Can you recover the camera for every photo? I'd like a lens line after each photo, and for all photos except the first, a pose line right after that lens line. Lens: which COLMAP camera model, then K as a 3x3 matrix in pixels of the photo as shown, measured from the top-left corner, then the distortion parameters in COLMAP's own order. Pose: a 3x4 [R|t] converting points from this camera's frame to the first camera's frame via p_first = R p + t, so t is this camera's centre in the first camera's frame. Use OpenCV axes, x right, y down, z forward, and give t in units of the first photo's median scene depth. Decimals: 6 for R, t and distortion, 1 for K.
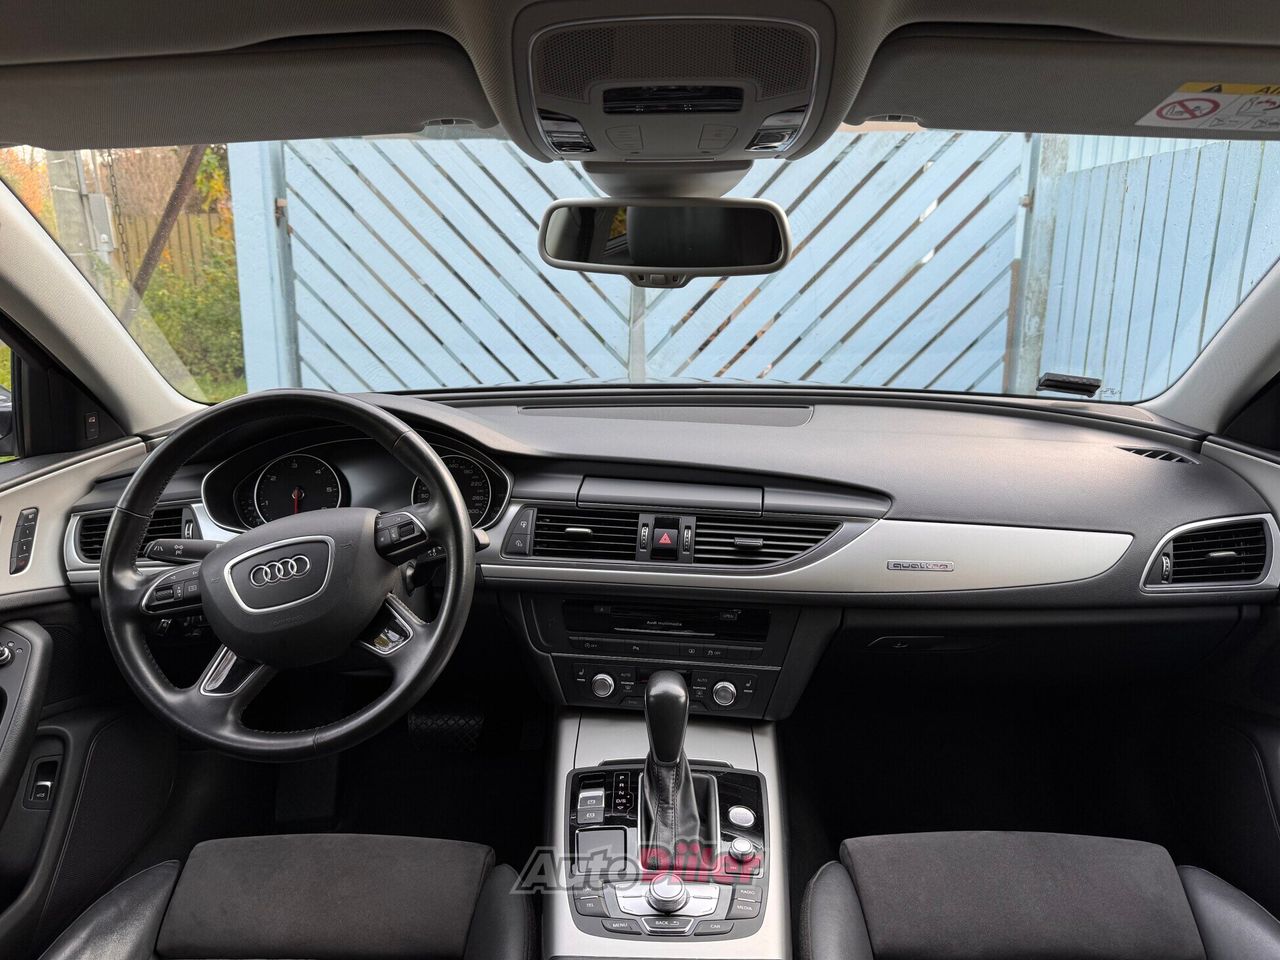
lens RADIAL K [[891.4, 0, 640.0], [0, 891.4, 480.0], [0, 0, 1]] dist [0.051439, -0.058748]
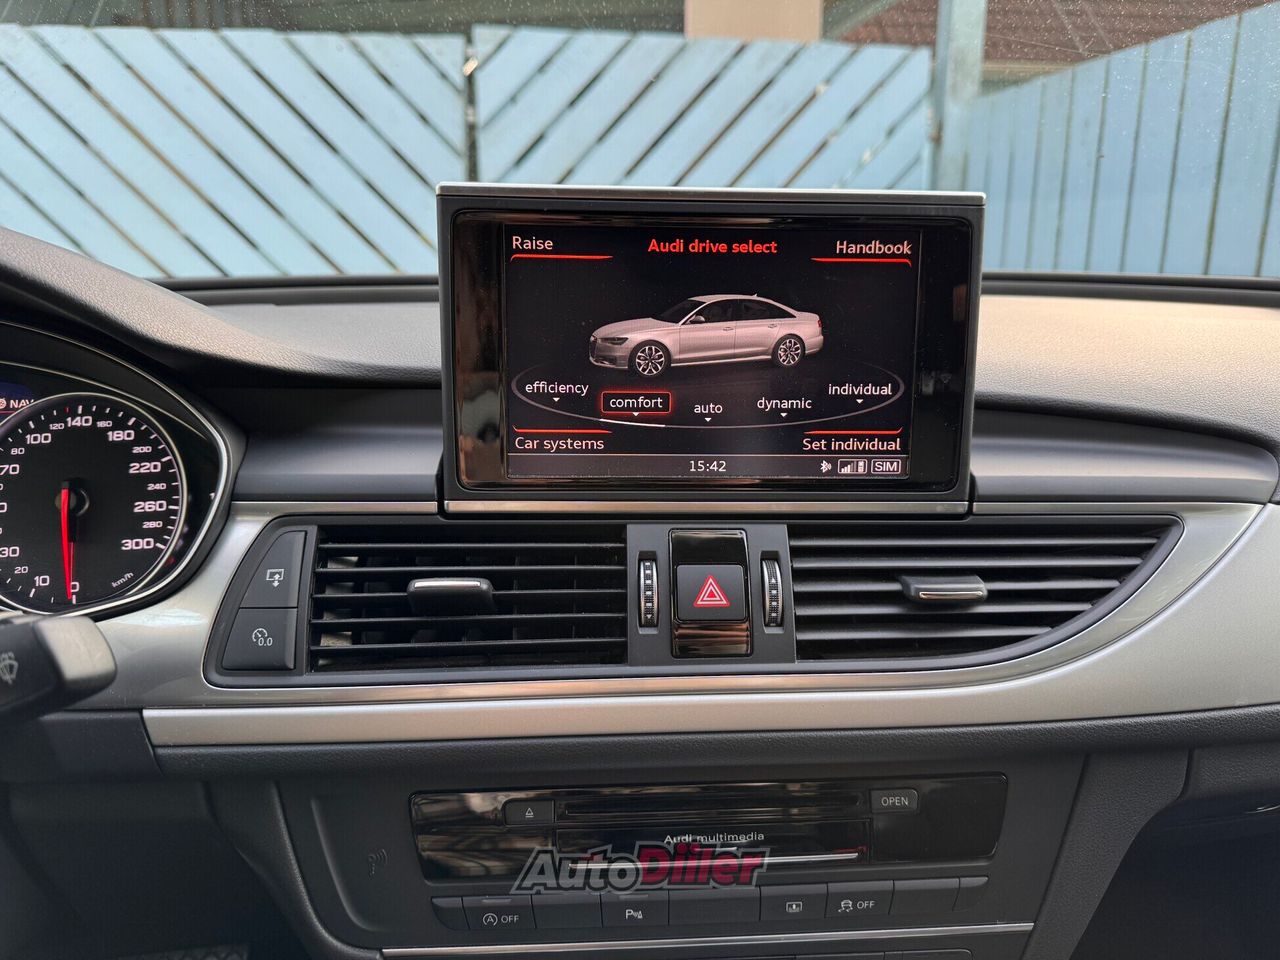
lens RADIAL K [[891.4, 0, 640.0], [0, 891.4, 480.0], [0, 0, 1]] dist [0.051439, -0.058748]
pose [[0.981091, -0.045595, 0.188098, -0.060664], [0.046567, 0.998915, -0.000748, 0.021076], [-0.187860, 0.009493, 0.982150, 0.664624]]
